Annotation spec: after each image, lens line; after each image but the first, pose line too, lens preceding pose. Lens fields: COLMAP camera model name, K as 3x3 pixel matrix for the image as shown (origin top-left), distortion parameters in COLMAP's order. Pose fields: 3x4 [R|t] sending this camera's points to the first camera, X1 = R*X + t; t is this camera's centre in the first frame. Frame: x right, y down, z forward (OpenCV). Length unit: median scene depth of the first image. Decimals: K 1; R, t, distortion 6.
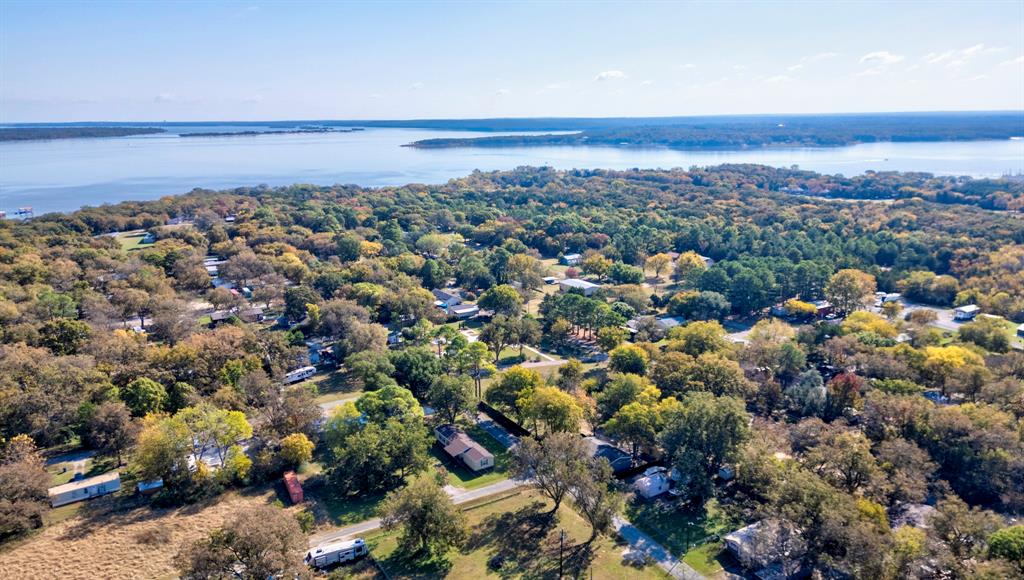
lens RADIAL K [[724.9, 0, 512.0], [0, 724.9, 290.0], [0, 0, 1]] dist [0.062115, -0.001184]
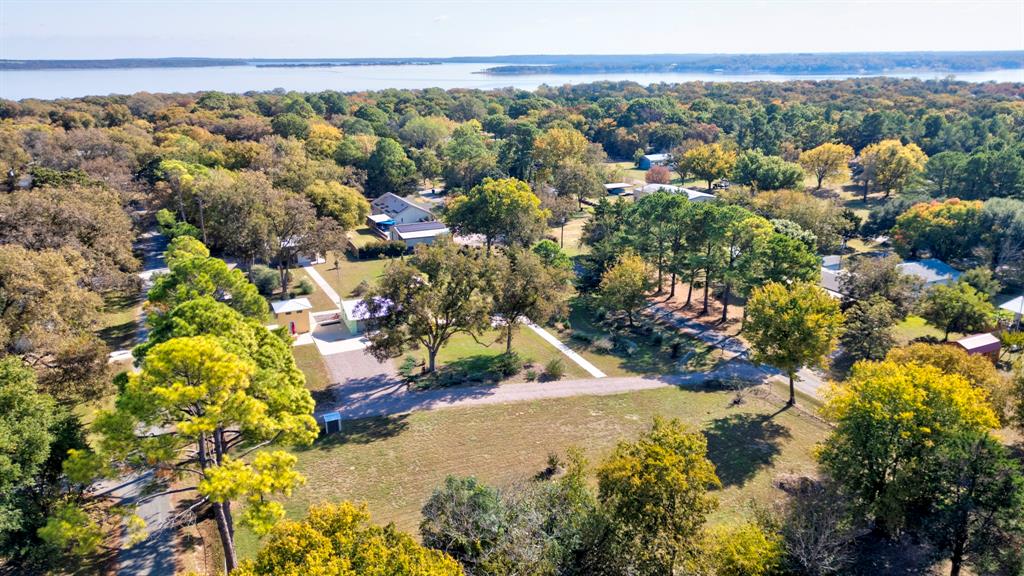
lens RADIAL K [[721.2, 0, 512.0], [0, 721.2, 288.0], [0, 0, 1]] dist [0.031391, -0.004872]
pose [[0.993787, 0.035564, -0.105466, 0.030602], [-0.027513, 0.996664, 0.076837, 0.019363], [0.107847, -0.073458, 0.991450, 0.403593]]
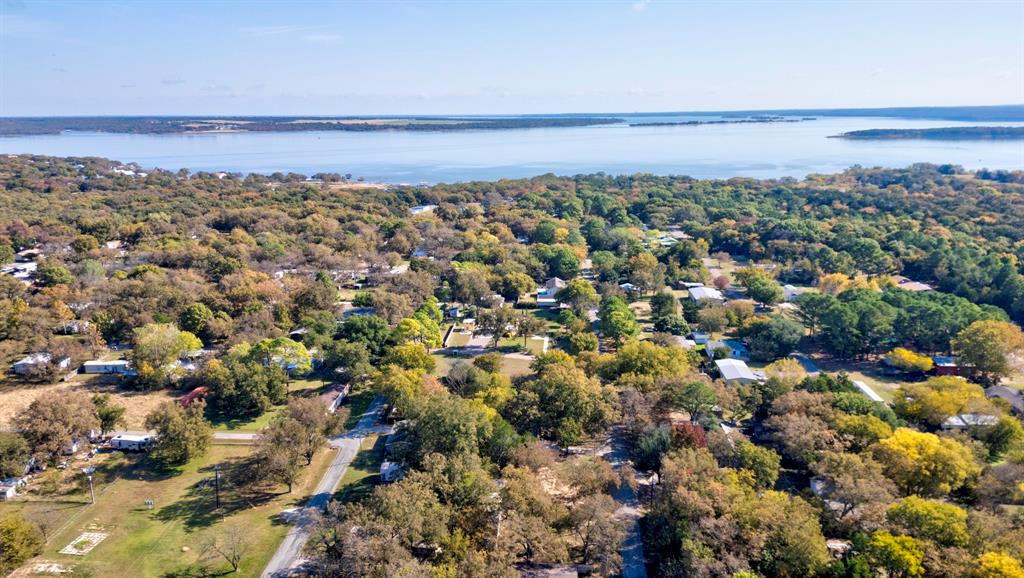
lens RADIAL K [[721.2, 0, 512.0], [0, 721.2, 289.0], [0, 0, 1]] dist [0.031391, -0.004872]
pose [[0.818381, 0.139332, -0.557530, 0.338227], [-0.131168, 0.989843, 0.054834, -0.026721], [0.559507, 0.028255, 0.828344, 0.091164]]
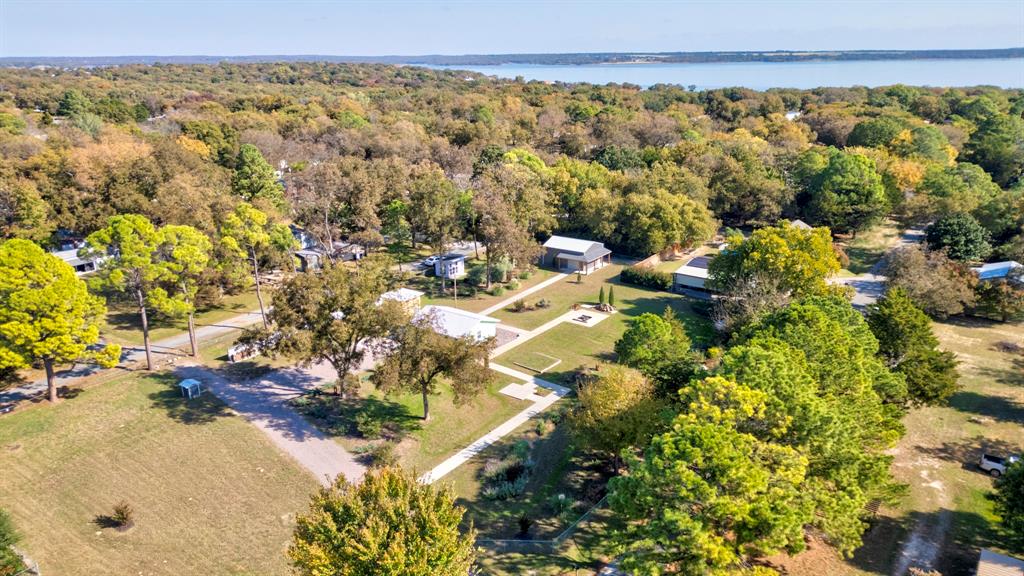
lens RADIAL K [[721.2, 0, 512.0], [0, 721.2, 288.0], [0, 0, 1]] dist [0.031391, -0.004872]
pose [[0.381620, 0.287299, -0.878536, 0.158861], [-0.207456, 0.952841, 0.221484, -0.017690], [0.900737, 0.097735, 0.423226, 0.557652]]
